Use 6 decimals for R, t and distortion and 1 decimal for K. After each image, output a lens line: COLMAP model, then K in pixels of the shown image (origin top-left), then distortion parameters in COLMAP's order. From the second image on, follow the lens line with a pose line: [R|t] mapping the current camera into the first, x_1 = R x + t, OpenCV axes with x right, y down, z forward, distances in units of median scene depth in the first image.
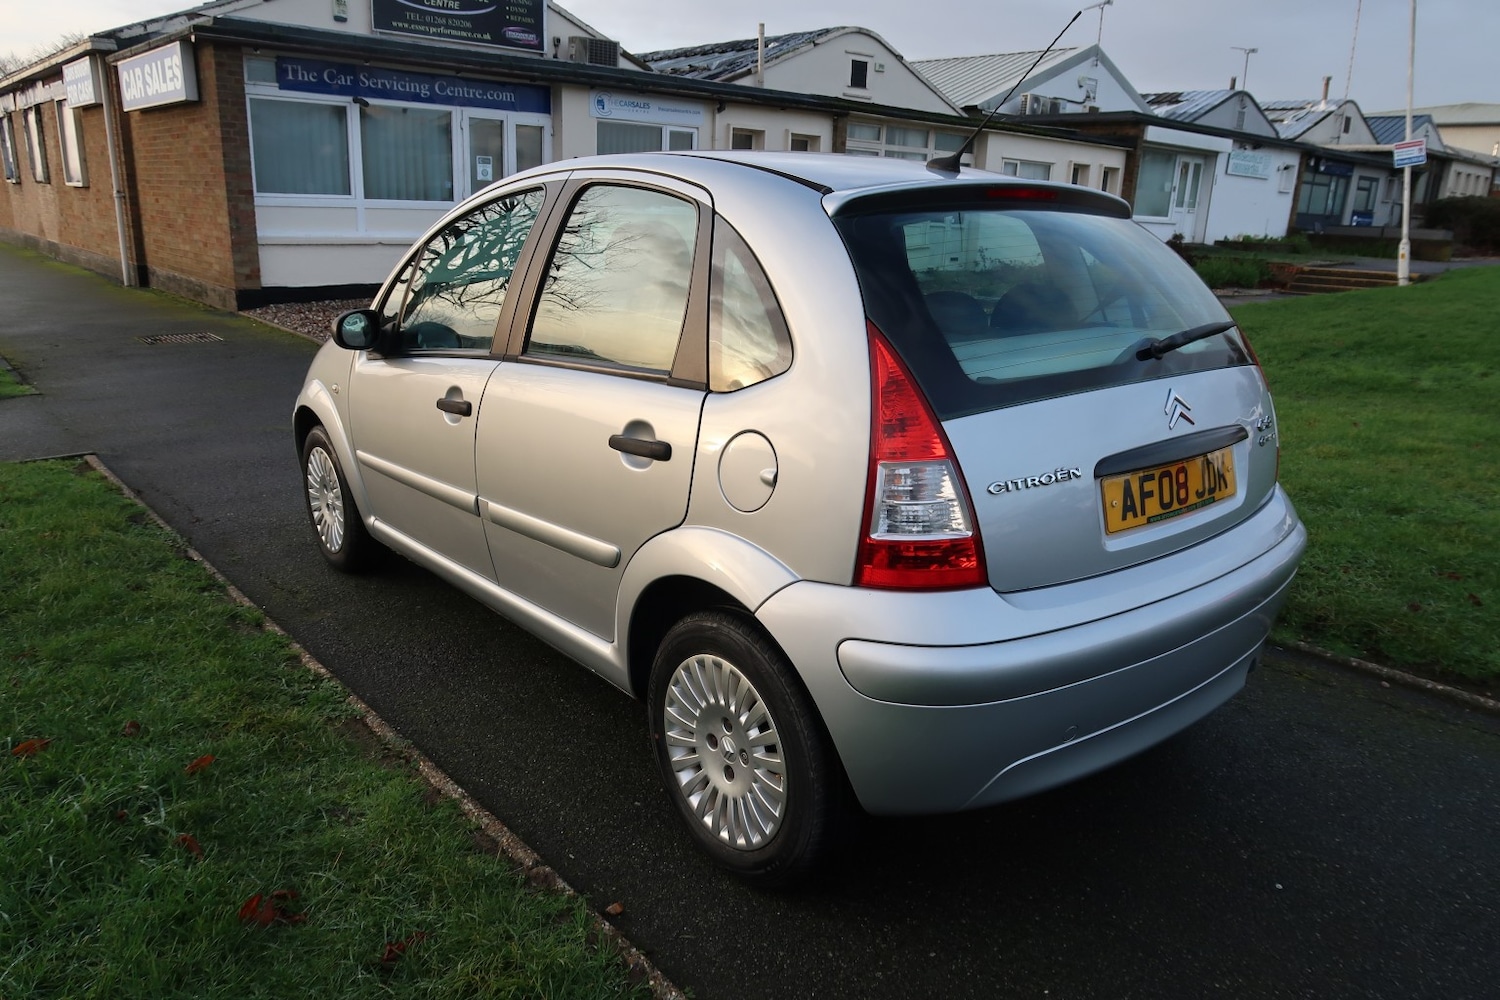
lens RADIAL K [[1037.2, 0, 746.7], [0, 1037.2, 507.7], [0, 0, 1]] dist [-0.028760, 0.013430]
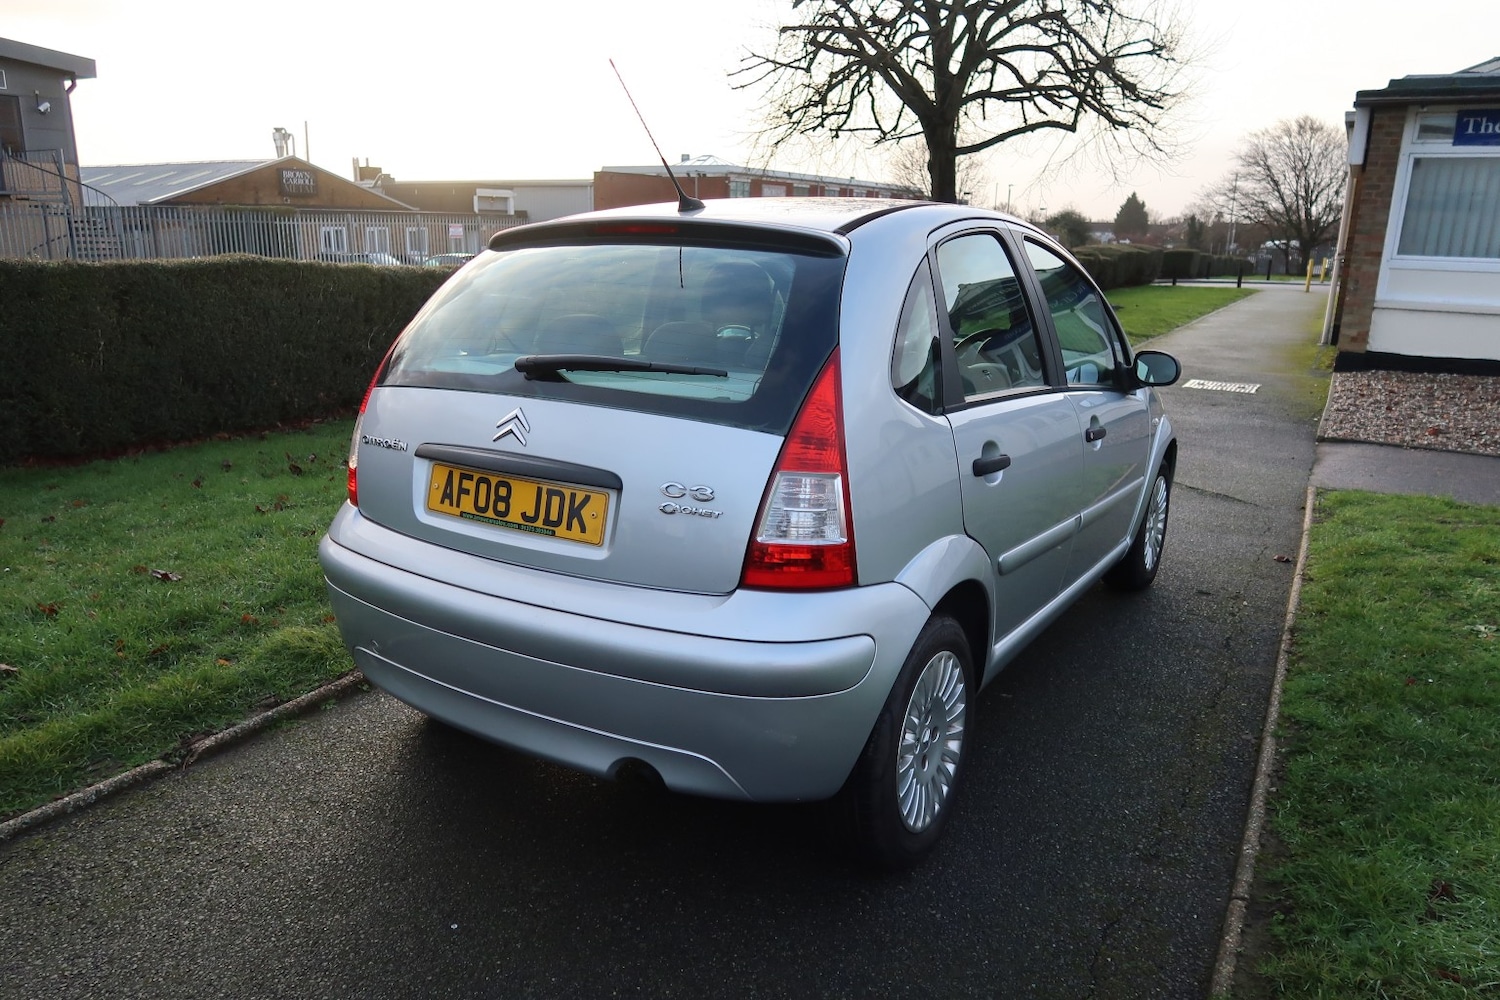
lens RADIAL K [[1037.2, 0, 749.6], [0, 1037.2, 509.3], [0, 0, 1]] dist [-0.028760, 0.013430]
pose [[0.325294, 0.224436, -0.918593, 0.267160], [-0.279285, 0.950893, 0.133427, -0.040249], [0.903429, 0.213146, 0.372001, 0.152378]]
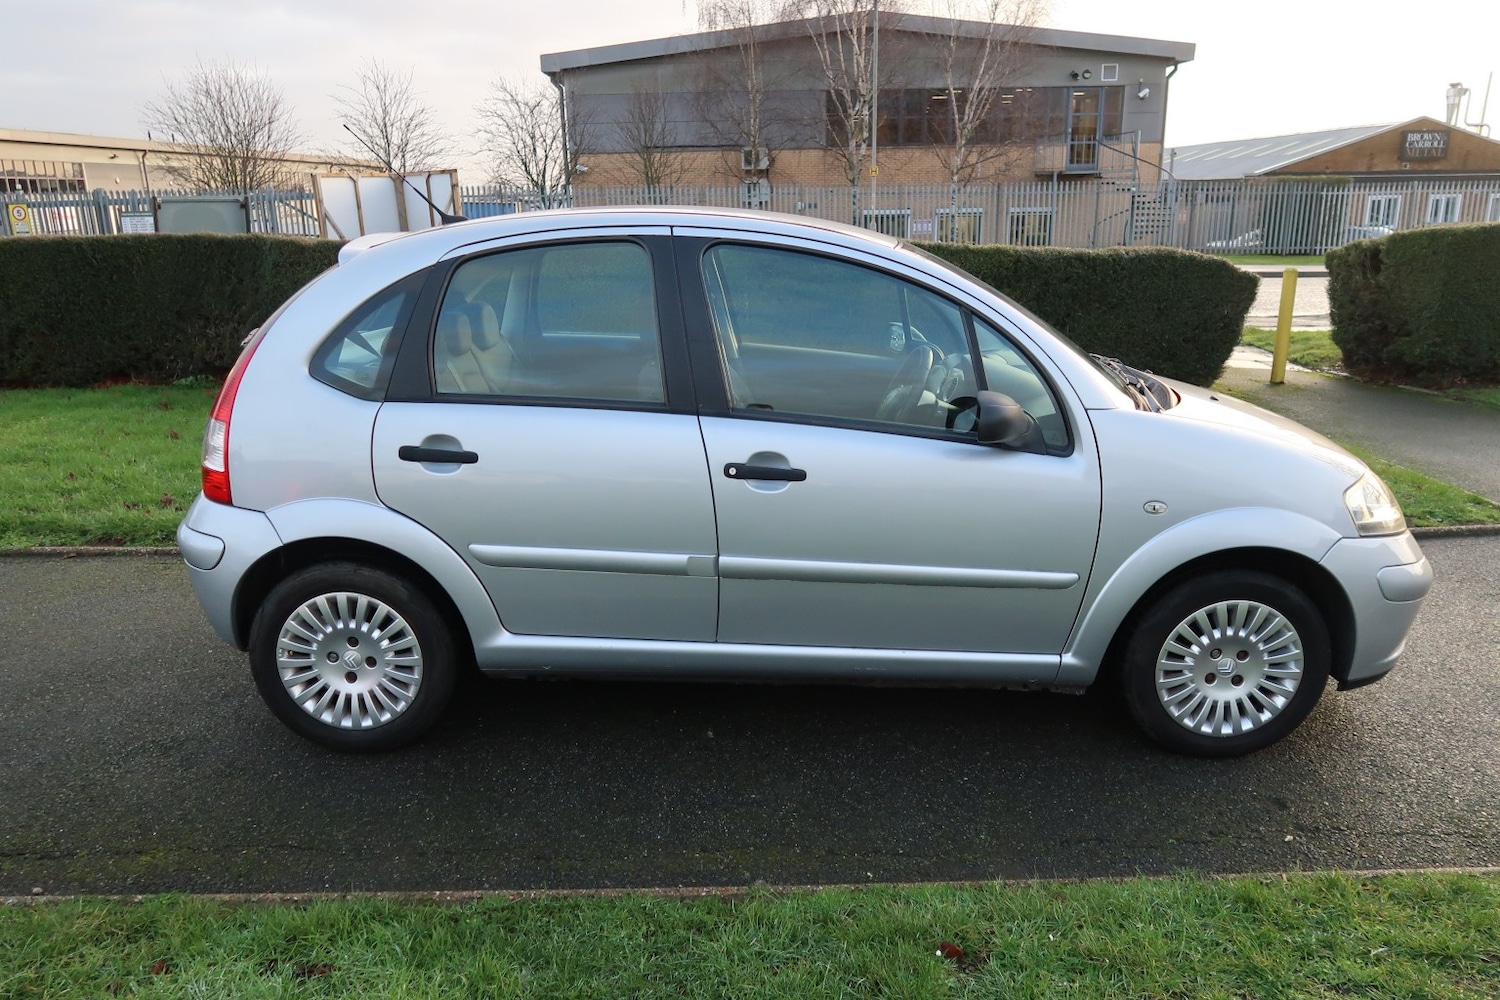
lens RADIAL K [[1037.2, 0, 747.6], [0, 1037.2, 514.3], [0, 0, 1]] dist [-0.028760, 0.013430]
pose [[-0.635015, 0.209427, -0.743570, 0.219239], [-0.224051, 0.871246, 0.436729, -0.141992], [0.739295, 0.443927, -0.506332, 0.452627]]
